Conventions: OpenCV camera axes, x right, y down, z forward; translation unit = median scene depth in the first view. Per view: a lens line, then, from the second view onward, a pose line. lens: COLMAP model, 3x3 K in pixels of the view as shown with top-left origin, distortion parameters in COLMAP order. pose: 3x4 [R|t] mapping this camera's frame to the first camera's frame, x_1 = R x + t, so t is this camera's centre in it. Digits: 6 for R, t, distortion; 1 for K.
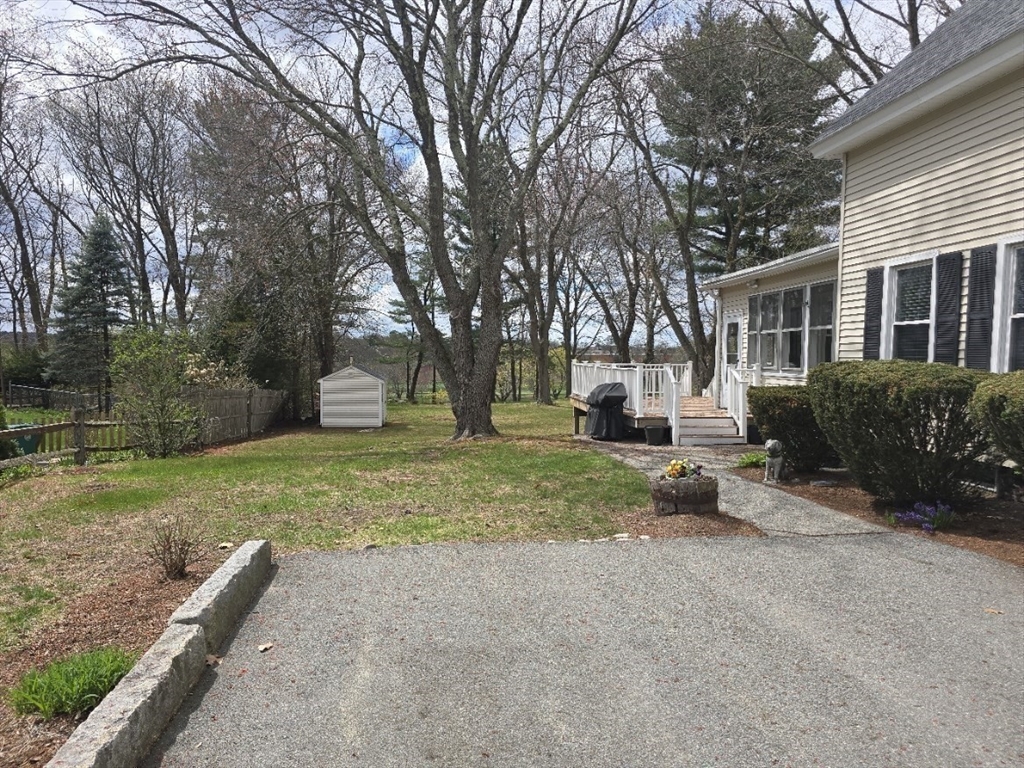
lens RADIAL K [[699.7, 0, 510.4], [0, 699.7, 389.8], [0, 0, 1]] dist [0.053158, 0.001600]
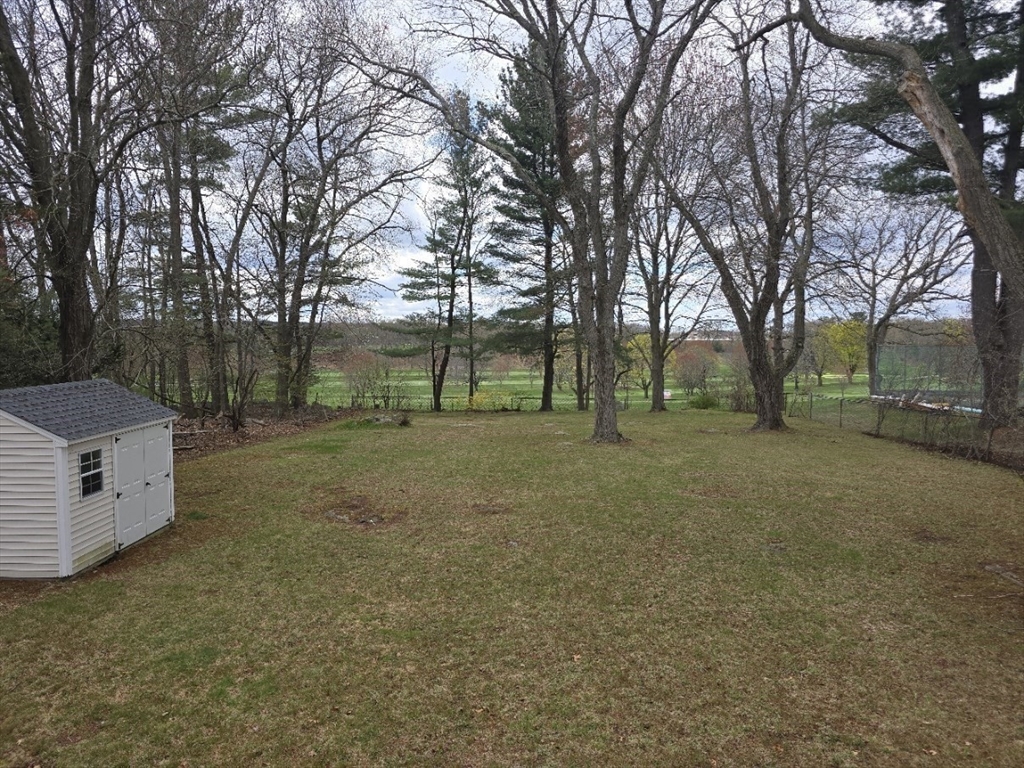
lens RADIAL K [[699.7, 0, 517.1], [0, 699.7, 380.1], [0, 0, 1]] dist [0.053158, 0.001600]
pose [[0.993302, 0.006674, -0.115353, 0.029479], [-0.006119, 0.999968, 0.005162, -0.019838], [0.115383, -0.004422, 0.993311, 0.331899]]
